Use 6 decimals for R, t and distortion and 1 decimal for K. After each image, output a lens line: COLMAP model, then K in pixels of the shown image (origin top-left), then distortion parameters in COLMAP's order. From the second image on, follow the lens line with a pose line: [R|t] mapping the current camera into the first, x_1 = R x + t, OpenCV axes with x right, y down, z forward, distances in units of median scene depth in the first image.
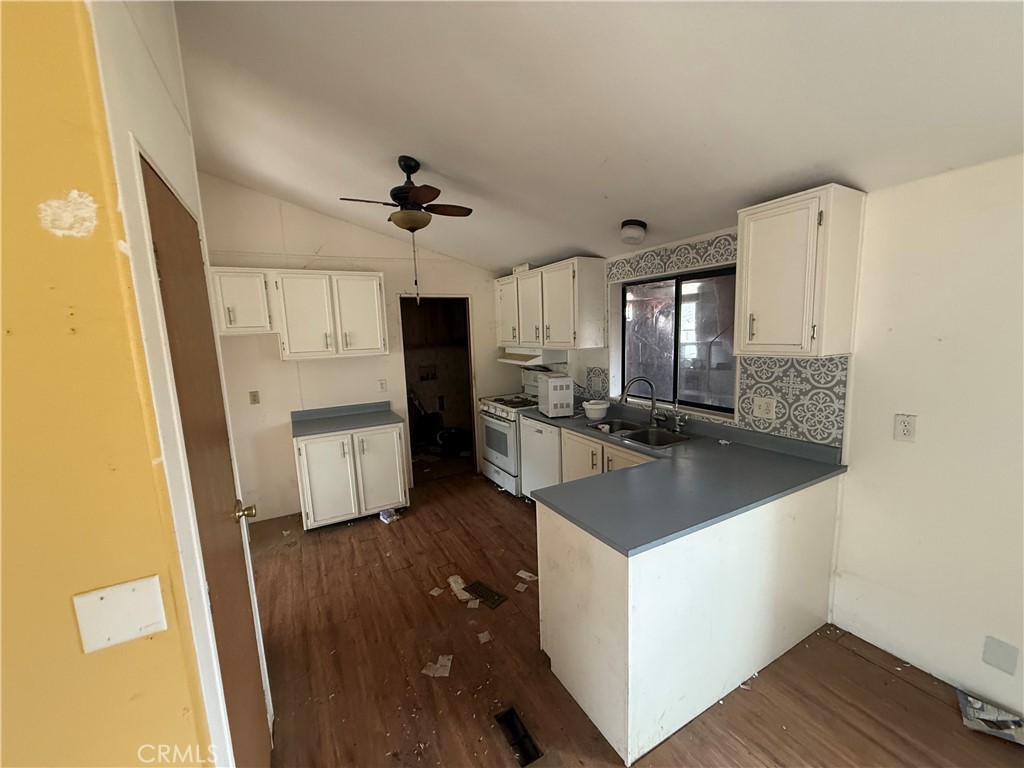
lens RADIAL K [[409.0, 0, 512.0], [0, 409.0, 384.0], [0, 0, 1]] dist [-0.000039, 0.000178]
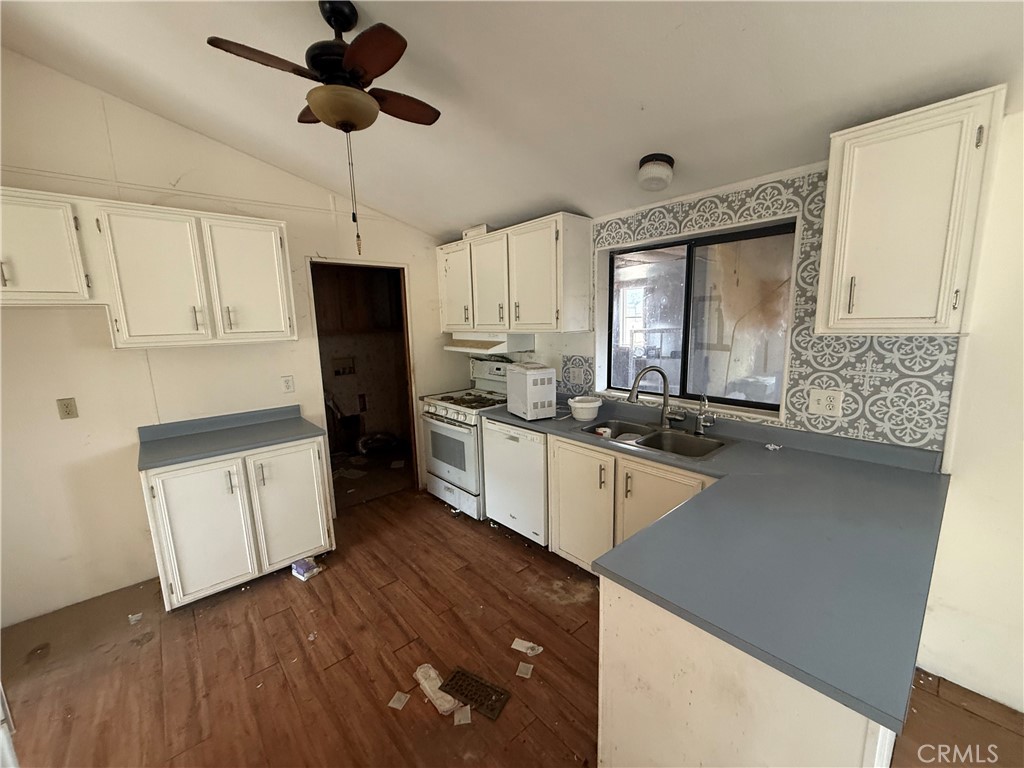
lens RADIAL K [[409.0, 0, 512.0], [0, 409.0, 384.0], [0, 0, 1]] dist [-0.000039, 0.000178]
pose [[0.975996, -0.023891, 0.216474, -0.109092], [0.019614, 0.999568, 0.021884, -0.005234], [-0.216904, -0.017112, 0.976043, 0.263251]]
